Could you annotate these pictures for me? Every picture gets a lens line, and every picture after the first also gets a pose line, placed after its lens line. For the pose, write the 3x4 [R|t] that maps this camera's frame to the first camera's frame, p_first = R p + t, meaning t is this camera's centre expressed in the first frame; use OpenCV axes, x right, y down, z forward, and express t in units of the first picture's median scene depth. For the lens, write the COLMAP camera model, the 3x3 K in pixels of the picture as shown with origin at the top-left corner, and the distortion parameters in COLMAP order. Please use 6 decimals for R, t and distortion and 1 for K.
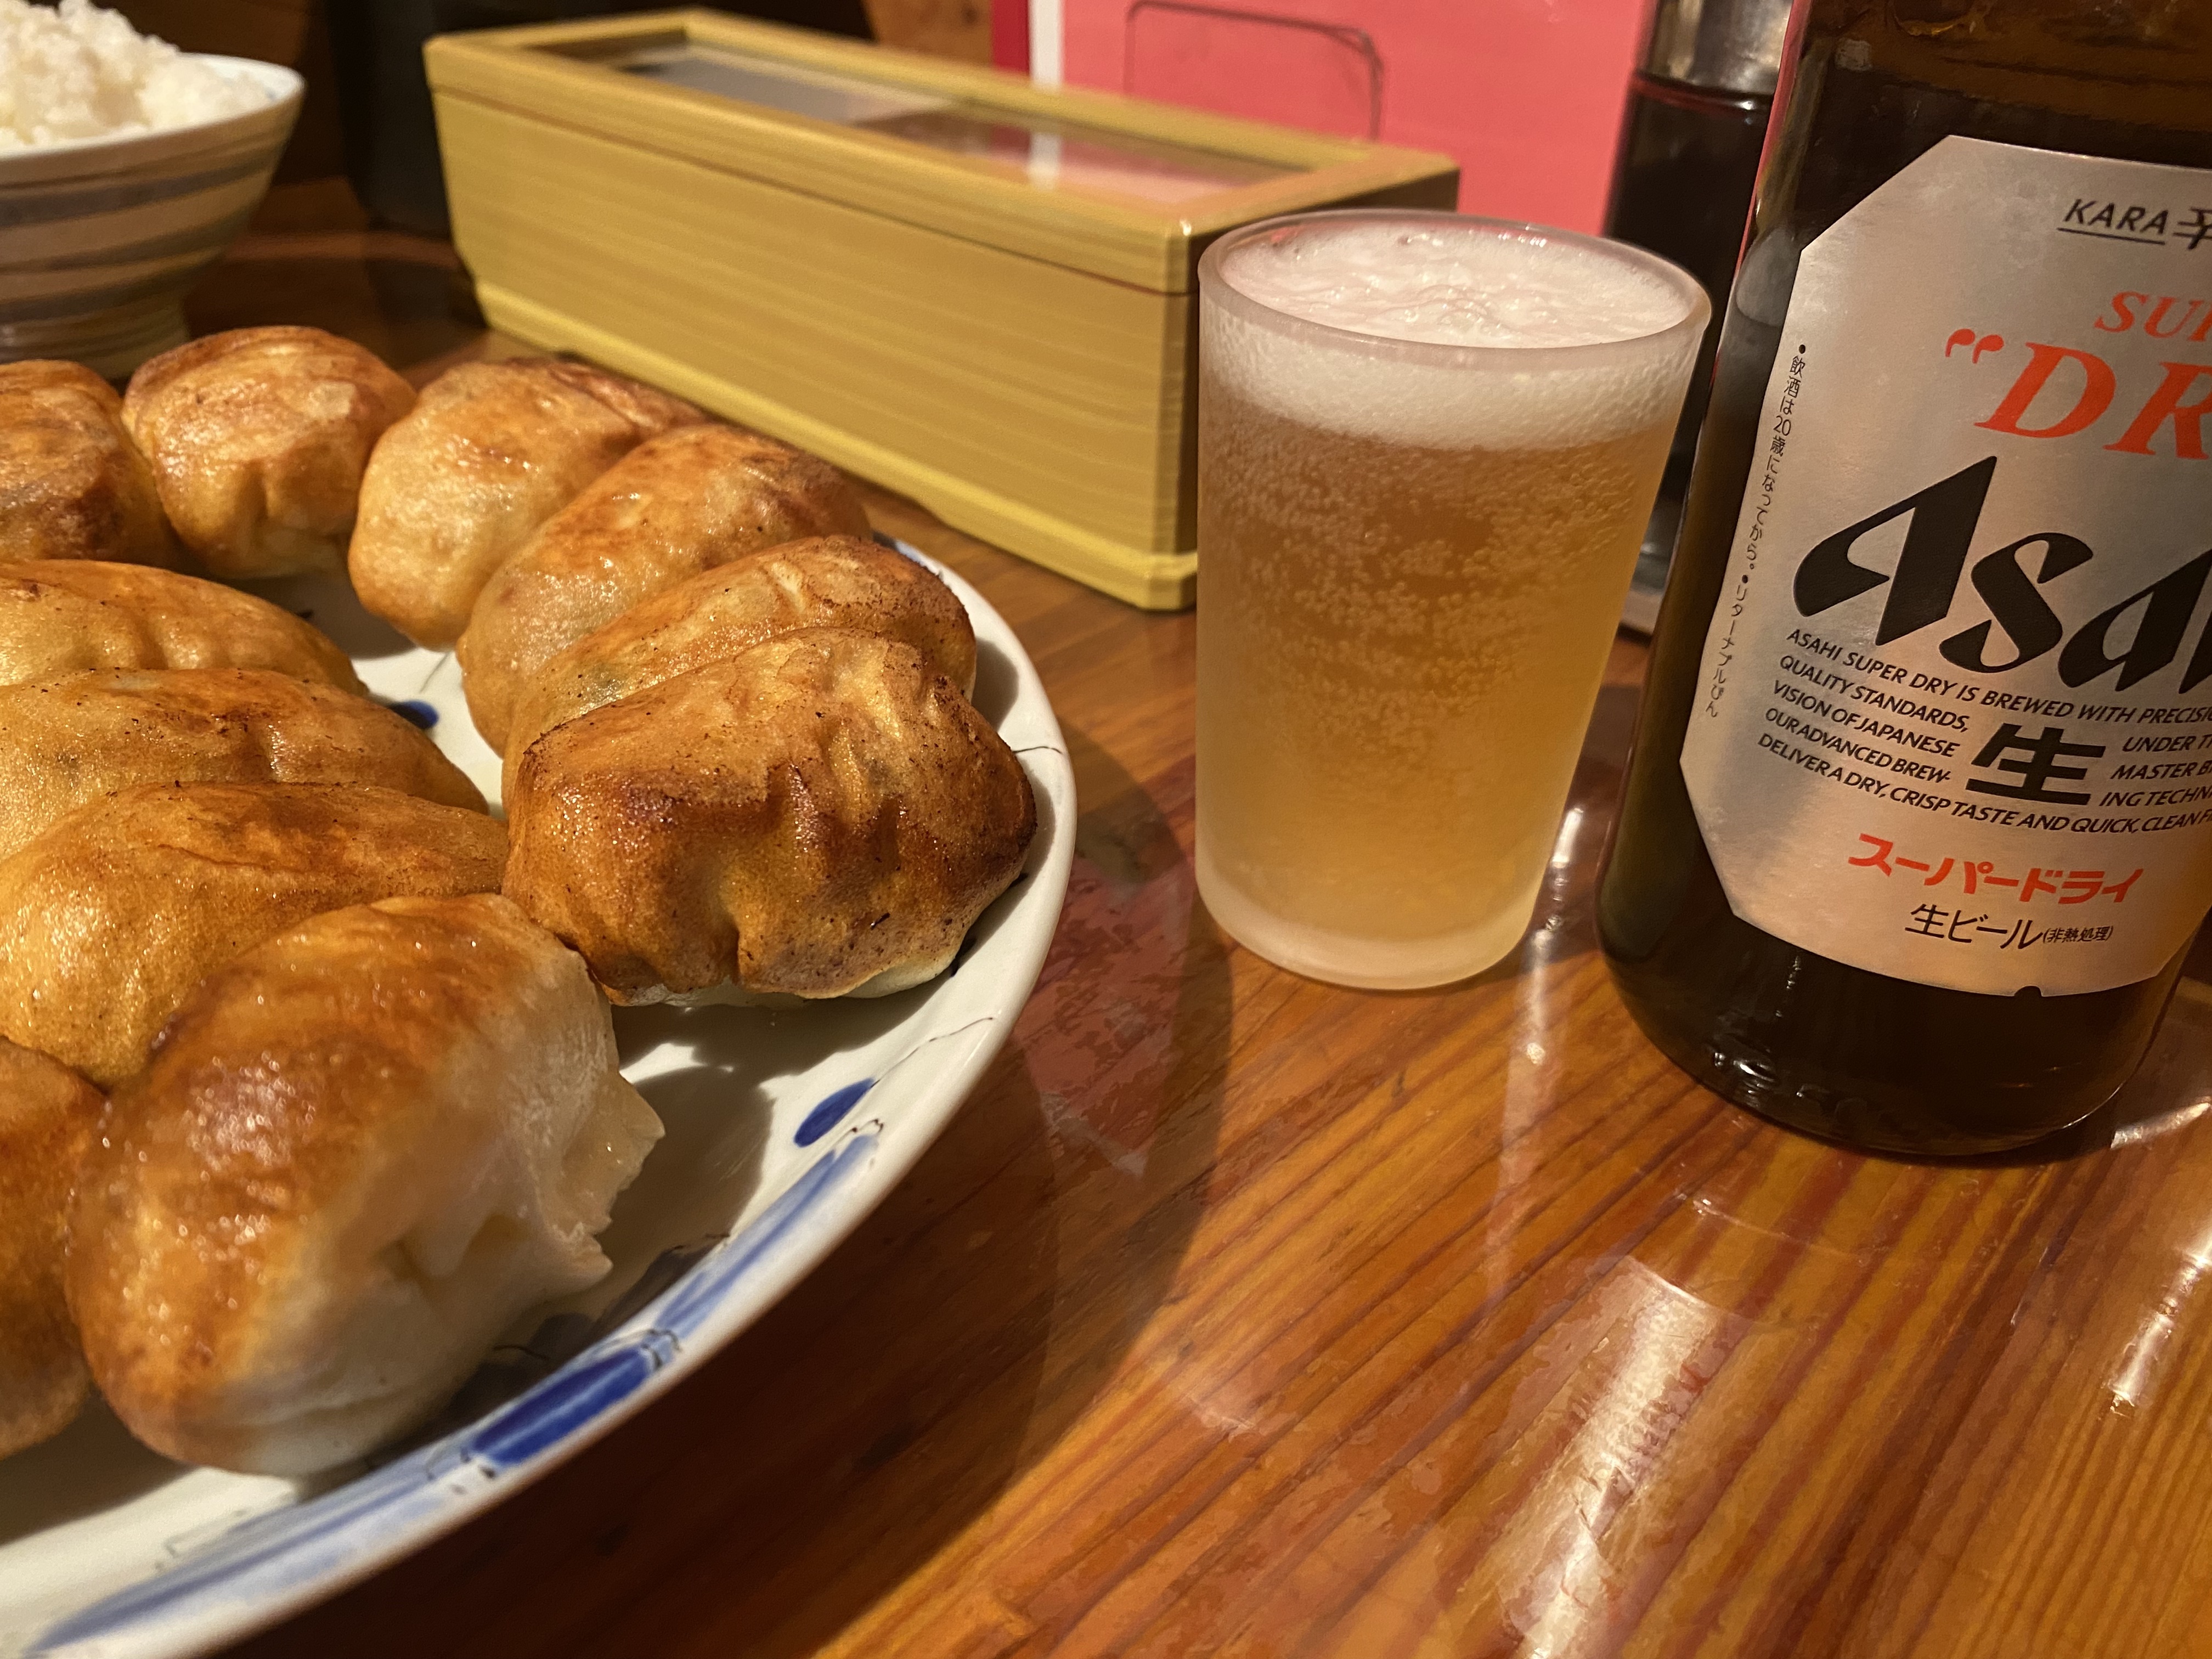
lens RADIAL K [[1713.1, 0, 1106.0], [0, 1713.1, 829.5], [0, 0, 1]] dist [0.007873, 0.001926]
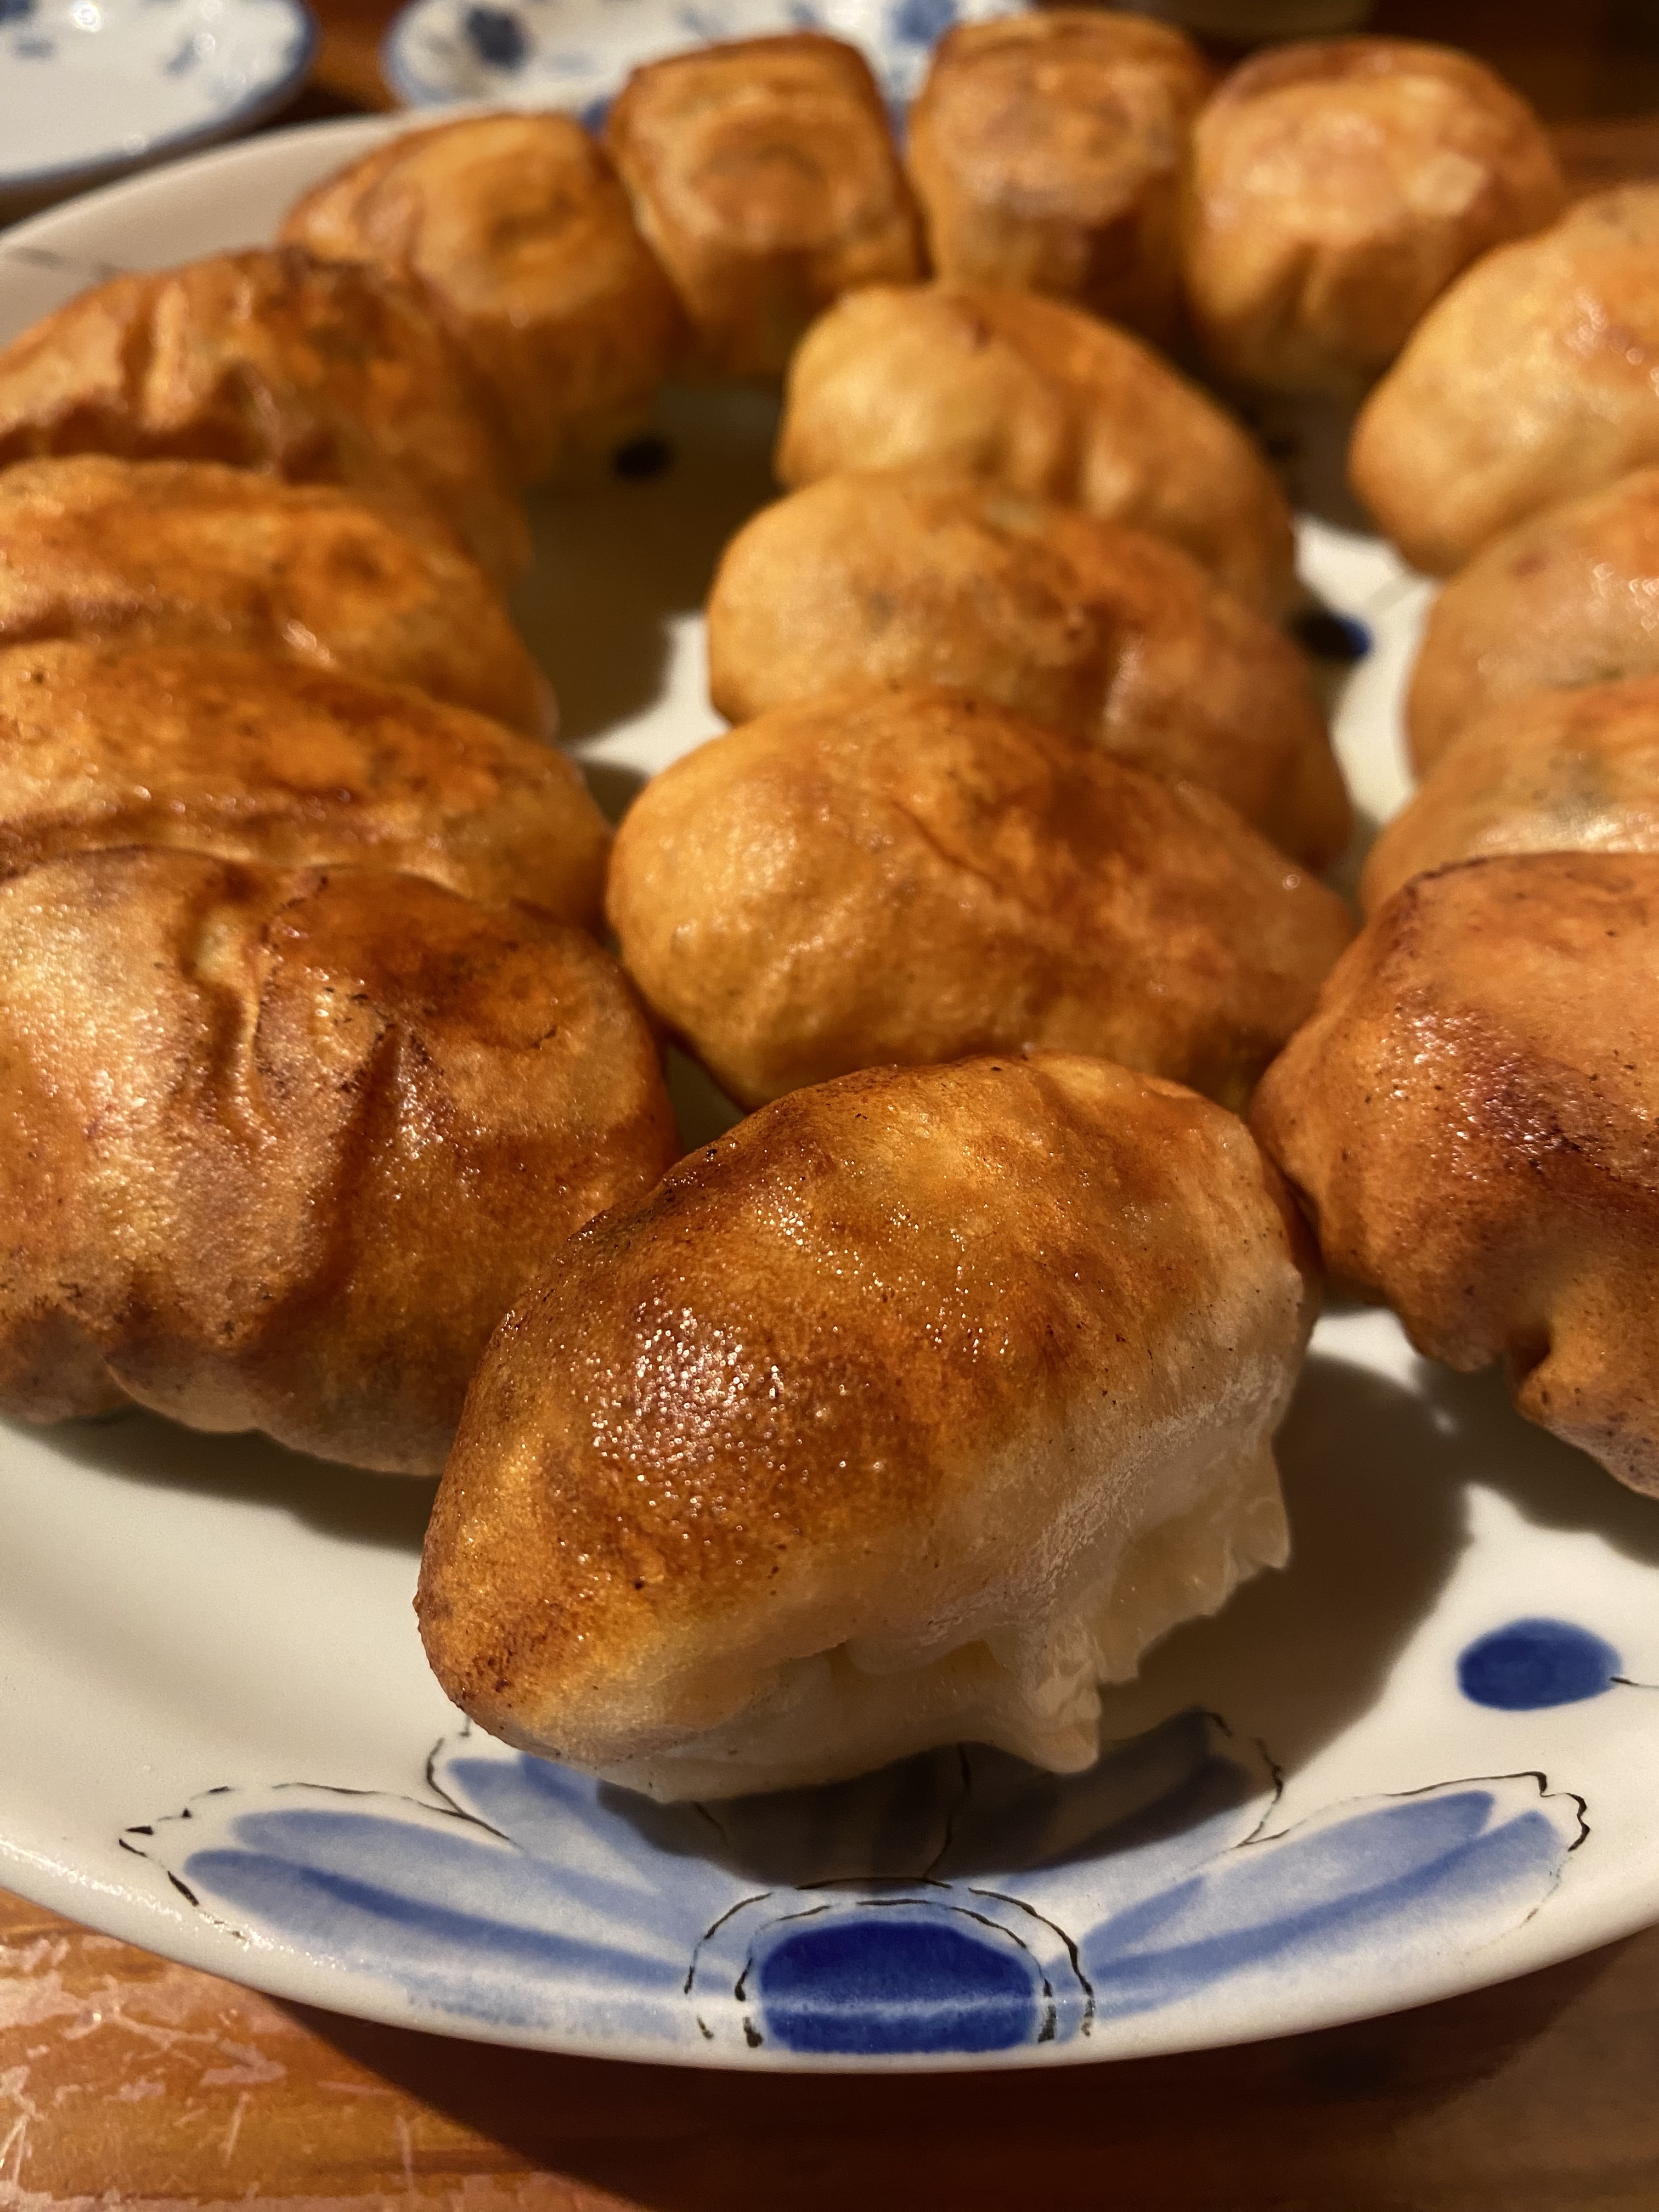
lens RADIAL K [[1883.2, 0, 832.9], [0, 1883.2, 1172.6], [0, 0, 1]] dist [-0.043593, -0.008927]
pose [[0.725106, 0.519517, -0.452021, -0.117516], [-0.384128, 0.849930, 0.360646, -0.114362], [0.571547, -0.087873, 0.815850, 0.290758]]
